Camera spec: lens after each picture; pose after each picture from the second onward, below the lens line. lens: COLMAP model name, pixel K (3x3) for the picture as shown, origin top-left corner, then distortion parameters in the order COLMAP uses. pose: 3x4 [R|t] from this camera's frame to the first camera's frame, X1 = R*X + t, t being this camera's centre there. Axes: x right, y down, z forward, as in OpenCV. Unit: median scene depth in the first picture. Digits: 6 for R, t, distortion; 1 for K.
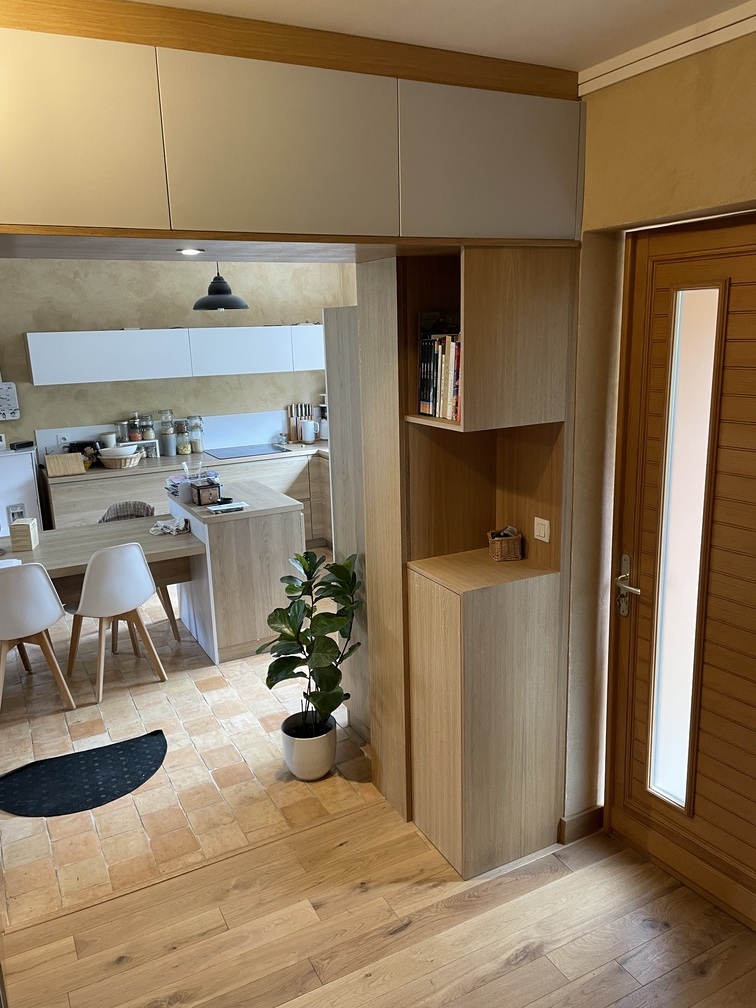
lens RADIAL K [[769.5, 0, 378.0], [0, 769.5, 504.0], [0, 0, 1]] dist [0.077797, -0.080733]
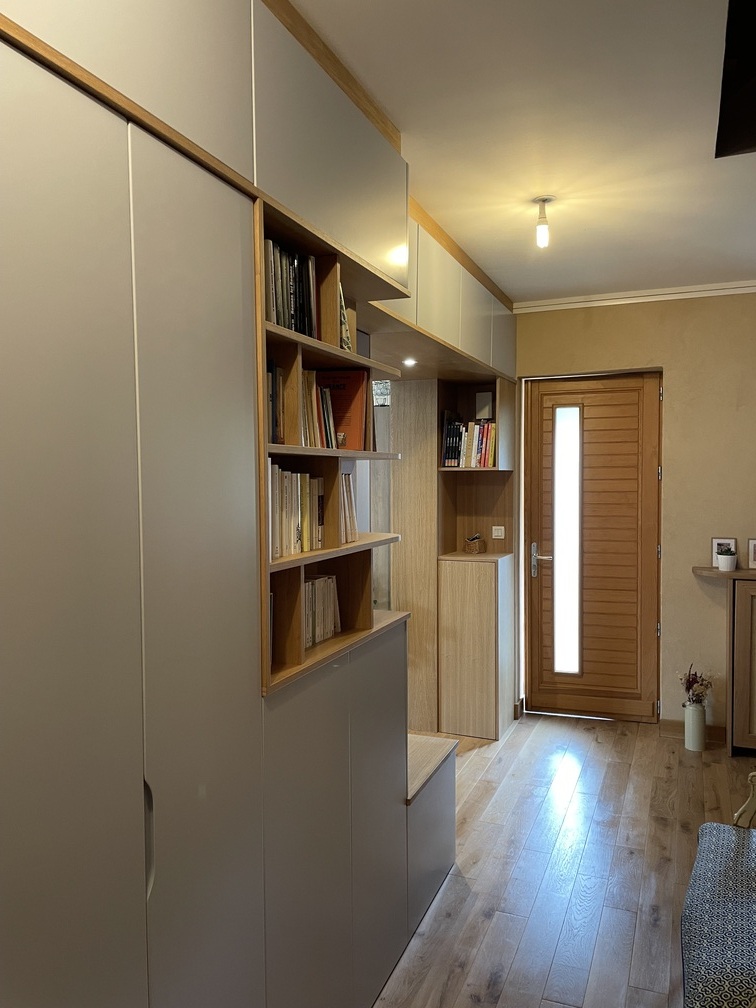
lens RADIAL K [[769.5, 0, 378.0], [0, 769.5, 504.0], [0, 0, 1]] dist [0.077797, -0.080733]
pose [[0.767257, 0.000880, 0.641339, -1.203532], [0.130914, 0.978729, -0.157960, 0.224697], [-0.627836, 0.205156, 0.750821, -0.195793]]
